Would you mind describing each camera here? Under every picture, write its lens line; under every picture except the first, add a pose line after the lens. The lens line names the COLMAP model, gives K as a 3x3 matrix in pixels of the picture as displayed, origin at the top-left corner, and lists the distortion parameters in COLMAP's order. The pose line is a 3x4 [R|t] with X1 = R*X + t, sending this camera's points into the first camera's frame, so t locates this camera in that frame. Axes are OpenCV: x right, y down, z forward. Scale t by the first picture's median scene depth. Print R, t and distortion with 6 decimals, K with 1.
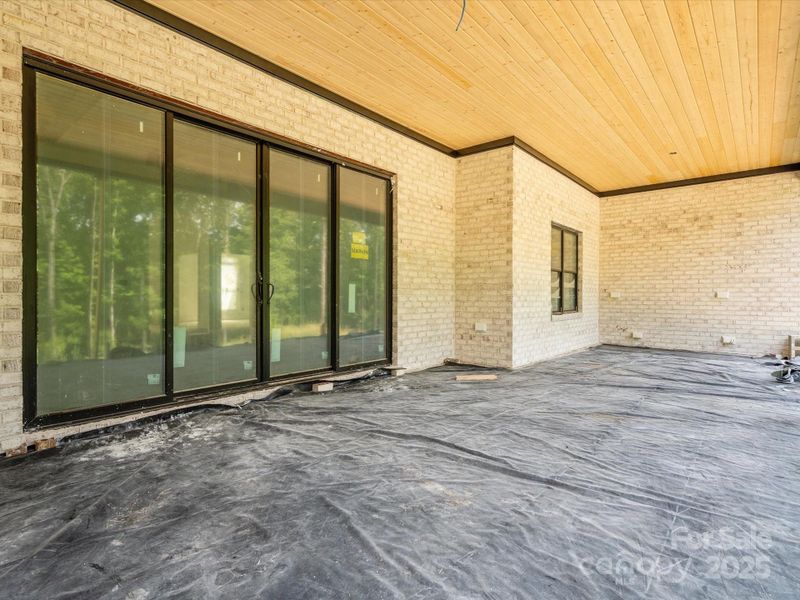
lens RADIAL K [[415.6, 0, 400.0], [0, 415.6, 300.0], [0, 0, 1]] dist [0.002103, -0.000692]
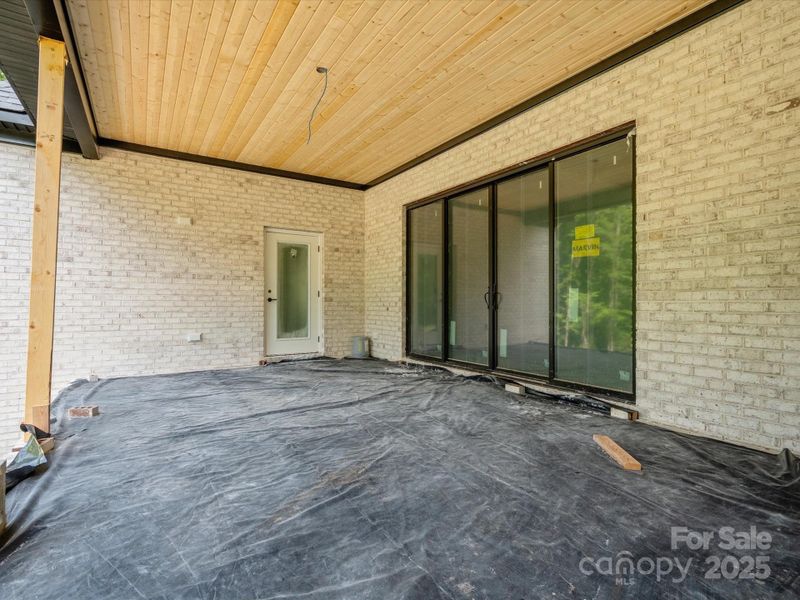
lens RADIAL K [[397.4, 0, 399.0], [0, 397.4, 303.8], [0, 0, 1]] dist [-0.000619, 0.000738]
pose [[-0.273599, -0.001753, -0.961842, 0.666456], [-0.012071, 0.999926, 0.001611, -0.003020], [0.961768, 0.012052, -0.273600, 0.761093]]
